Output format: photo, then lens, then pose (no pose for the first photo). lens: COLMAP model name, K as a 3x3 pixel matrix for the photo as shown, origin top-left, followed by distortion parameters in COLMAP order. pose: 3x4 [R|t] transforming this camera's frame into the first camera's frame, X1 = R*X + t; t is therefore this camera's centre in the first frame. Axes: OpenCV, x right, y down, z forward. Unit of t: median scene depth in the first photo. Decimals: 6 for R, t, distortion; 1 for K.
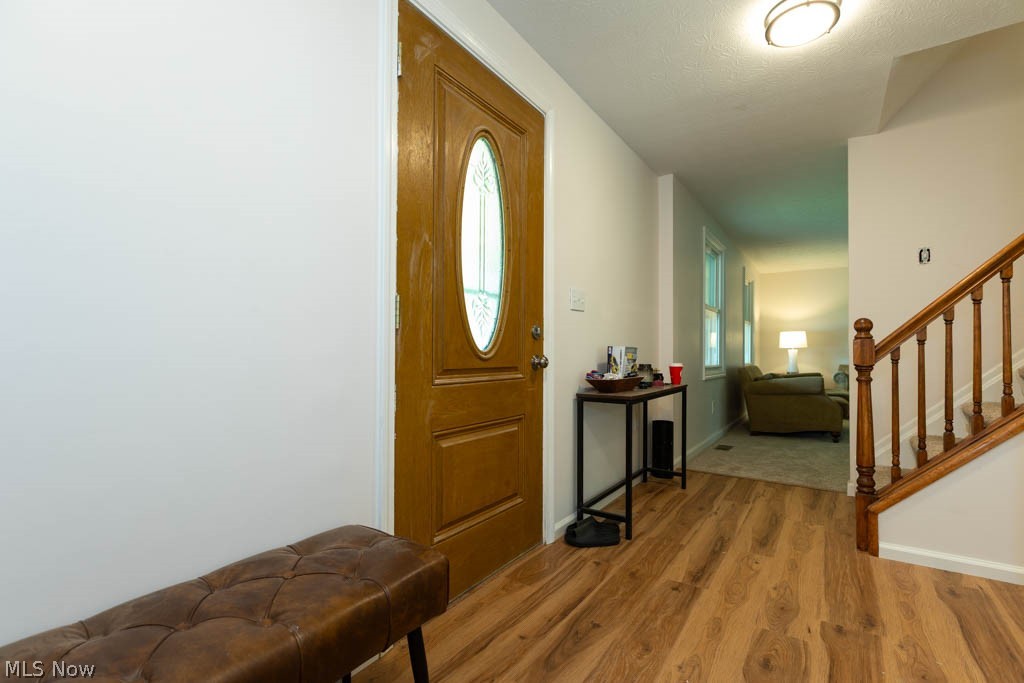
lens RADIAL K [[460.2, 0, 516.6], [0, 460.2, 345.5], [0, 0, 1]] dist [0.002760, -0.001266]
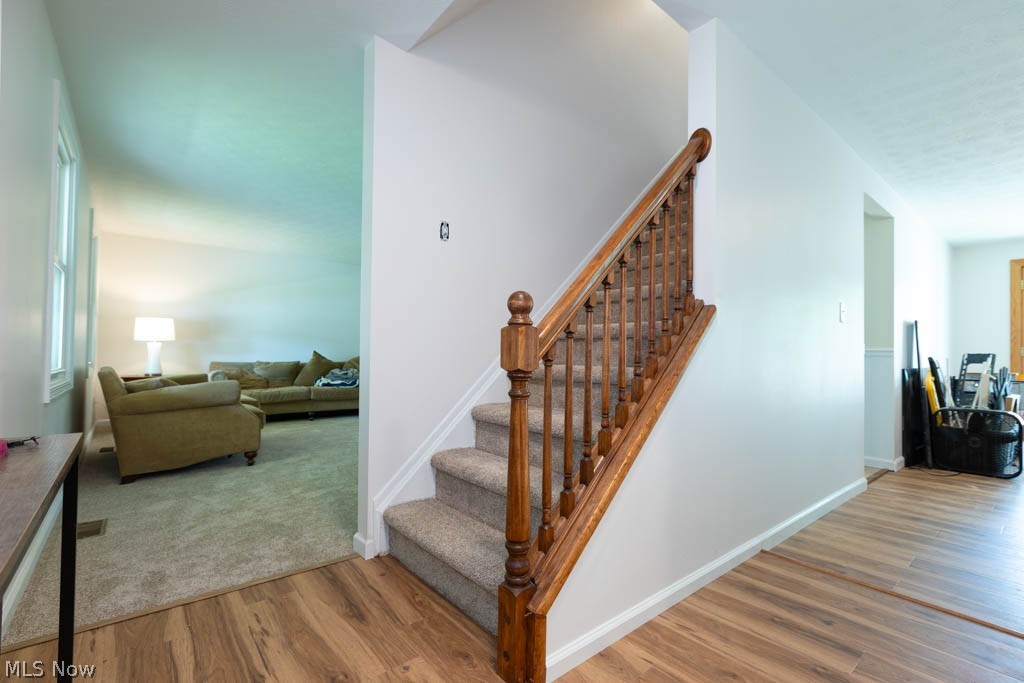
lens RADIAL K [[460.2, 0, 515.7], [0, 460.2, 348.9], [0, 0, 1]] dist [0.002760, -0.001266]
pose [[0.280895, 0.009879, 0.959688, 0.178545], [-0.026464, 0.999647, -0.002544, 0.017085], [-0.959373, -0.024683, 0.281058, 0.834993]]
